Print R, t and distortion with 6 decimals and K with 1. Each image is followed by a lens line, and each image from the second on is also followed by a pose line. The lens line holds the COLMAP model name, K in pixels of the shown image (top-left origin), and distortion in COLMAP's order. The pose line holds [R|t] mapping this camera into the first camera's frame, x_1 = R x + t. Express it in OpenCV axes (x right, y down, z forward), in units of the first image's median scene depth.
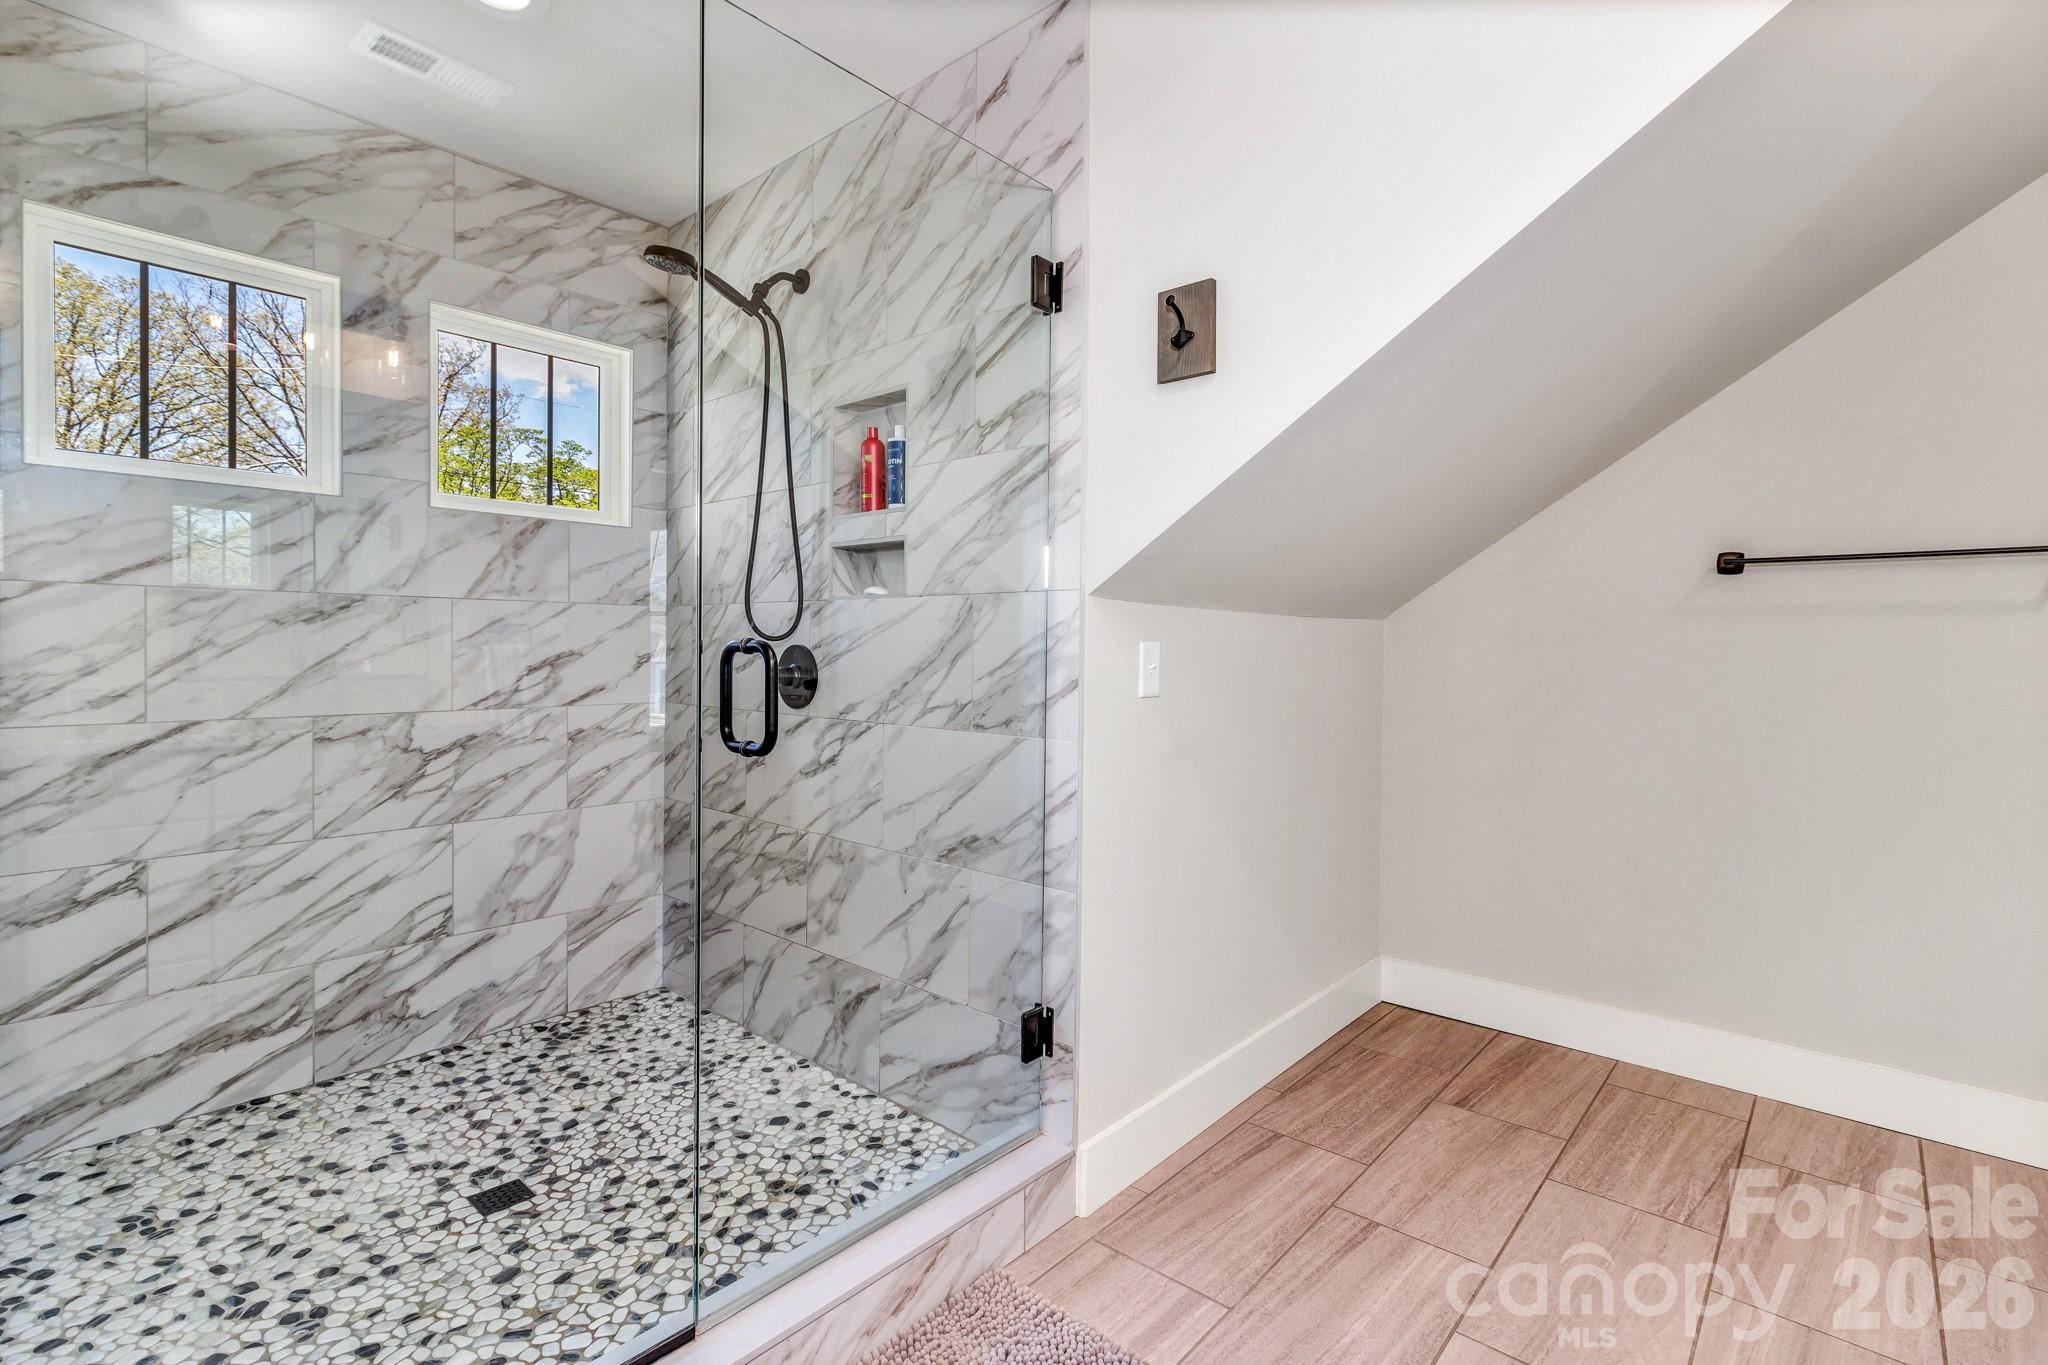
lens RADIAL K [[944.4, 0, 1034.0], [0, 944.4, 660.5], [0, 0, 1]] dist [0.001493, 0.001262]
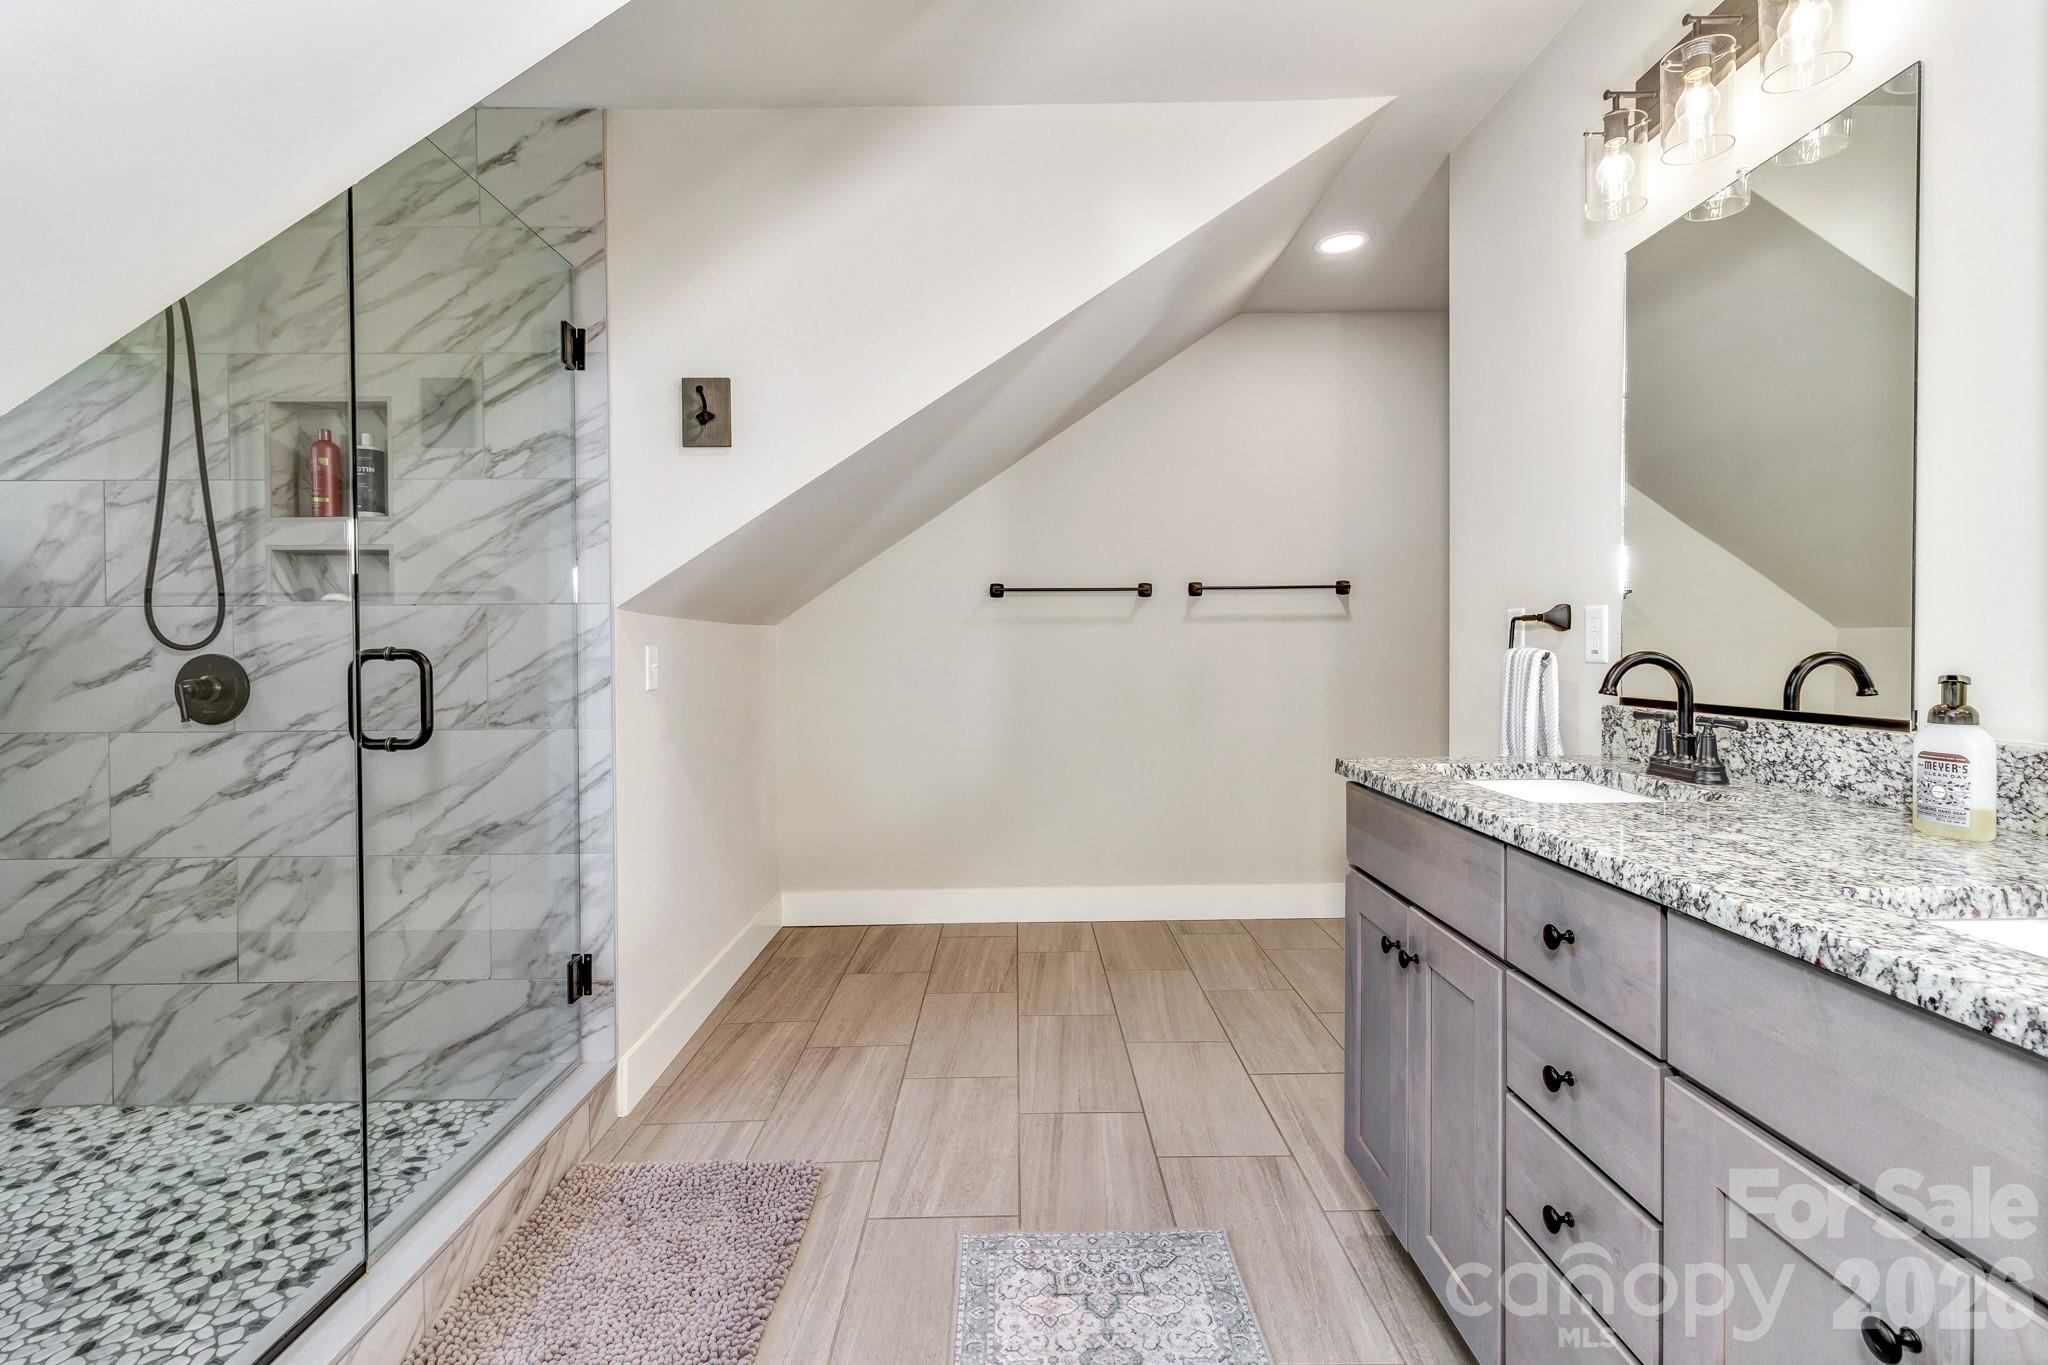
lens RADIAL K [[944.4, 0, 1029.9], [0, 944.4, 672.0], [0, 0, 1]] dist [0.001493, 0.001262]
pose [[0.738630, -0.031569, 0.673372, -0.345267], [0.025067, 0.999498, 0.019363, 0.003091], [-0.673645, 0.002577, 0.739050, -0.243699]]
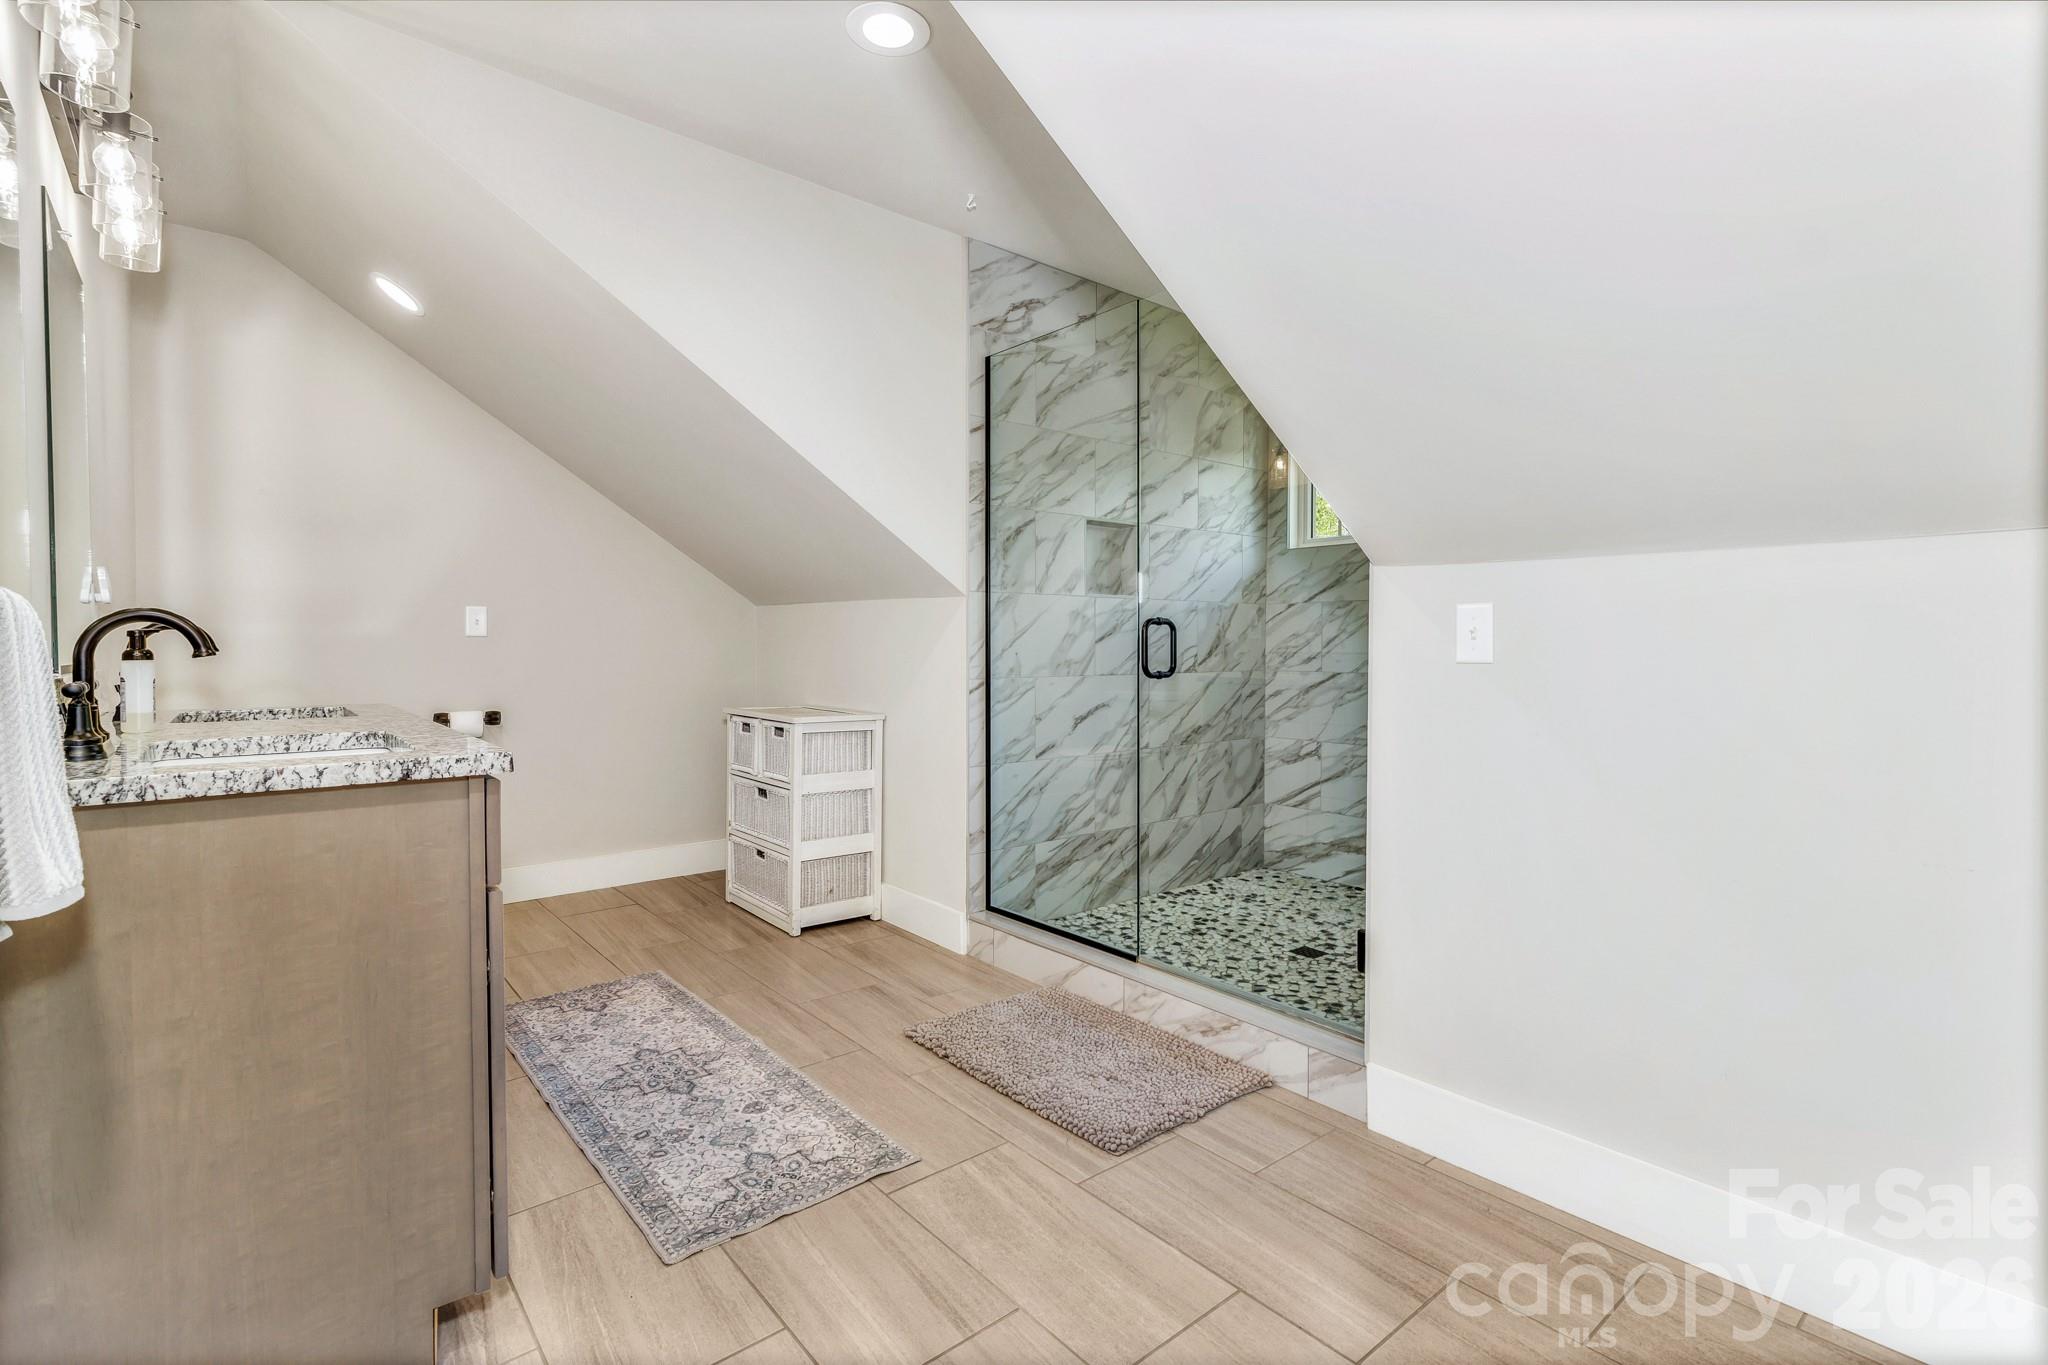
lens RADIAL K [[944.4, 0, 1024.1], [0, 944.4, 643.3], [0, 0, 1]] dist [0.001493, 0.001262]
pose [[-0.156000, -0.014395, -0.987652, 1.141139], [-0.013571, 0.999831, -0.012429, 0.040534], [0.987664, 0.011464, -0.156169, 0.722004]]
